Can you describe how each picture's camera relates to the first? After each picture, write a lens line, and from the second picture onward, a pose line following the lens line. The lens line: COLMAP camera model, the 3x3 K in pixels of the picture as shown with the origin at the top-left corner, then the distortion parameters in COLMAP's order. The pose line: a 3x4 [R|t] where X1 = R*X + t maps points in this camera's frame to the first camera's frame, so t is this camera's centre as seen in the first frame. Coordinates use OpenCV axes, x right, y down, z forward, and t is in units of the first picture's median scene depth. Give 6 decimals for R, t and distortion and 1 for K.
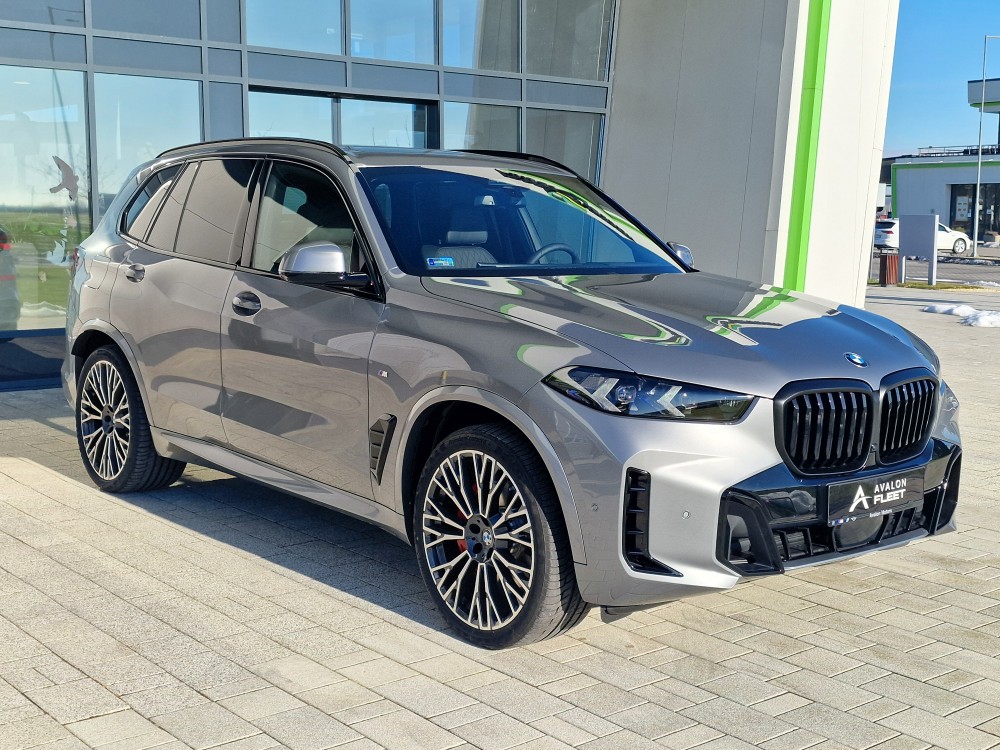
lens RADIAL K [[1309.4, 0, 500.0], [0, 1309.4, 375.0], [0, 0, 1]] dist [0.025748, 0.046485]
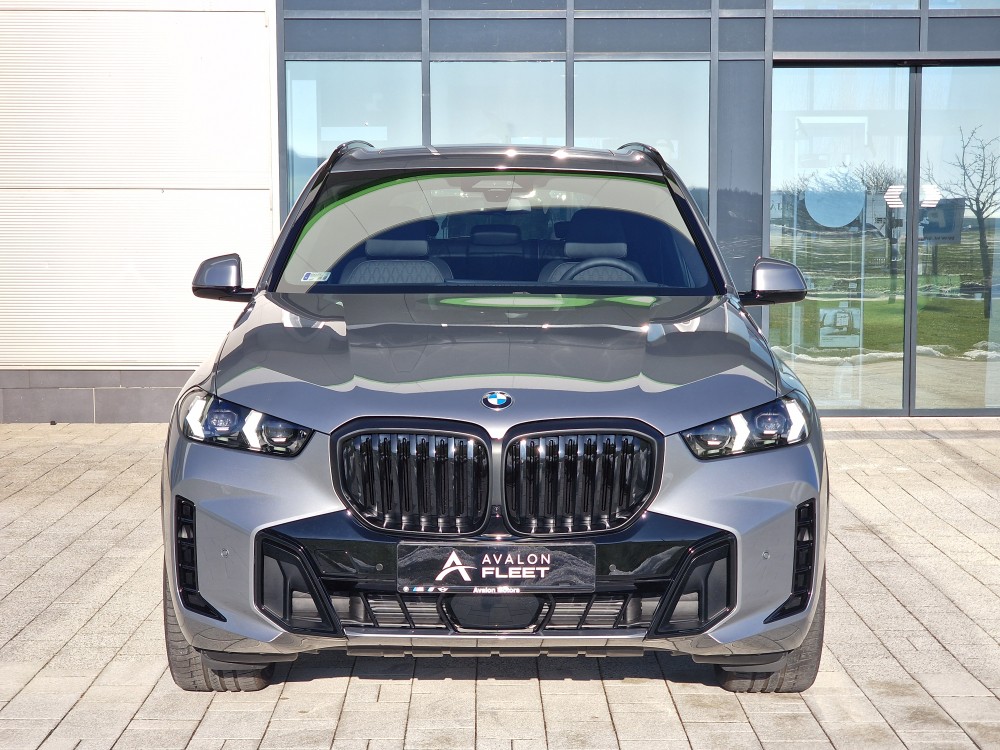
lens RADIAL K [[1842.6, 0, 500.0], [0, 1842.6, 375.0], [0, 0, 1]] dist [0.005096, 0.254517]
pose [[0.762780, 0.049470, -0.644763, 1.014412], [-0.074017, 0.997196, -0.011054, -0.014996], [0.642408, 0.056155, 0.764303, 0.124091]]
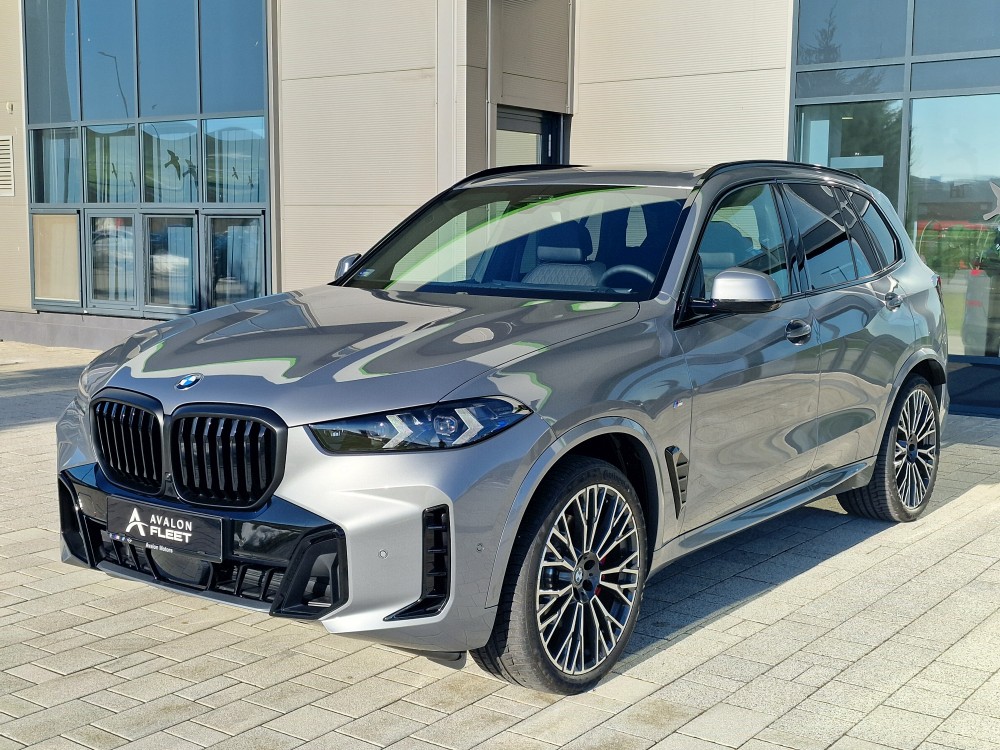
lens RADIAL K [[1309.4, 0, 500.0], [0, 1309.4, 375.0], [0, 0, 1]] dist [0.025748, 0.046485]
pose [[0.248734, 0.103086, -0.963070, 1.219237], [-0.128980, 0.988990, 0.072549, -0.111973], [0.959946, 0.106171, 0.259291, 0.974224]]
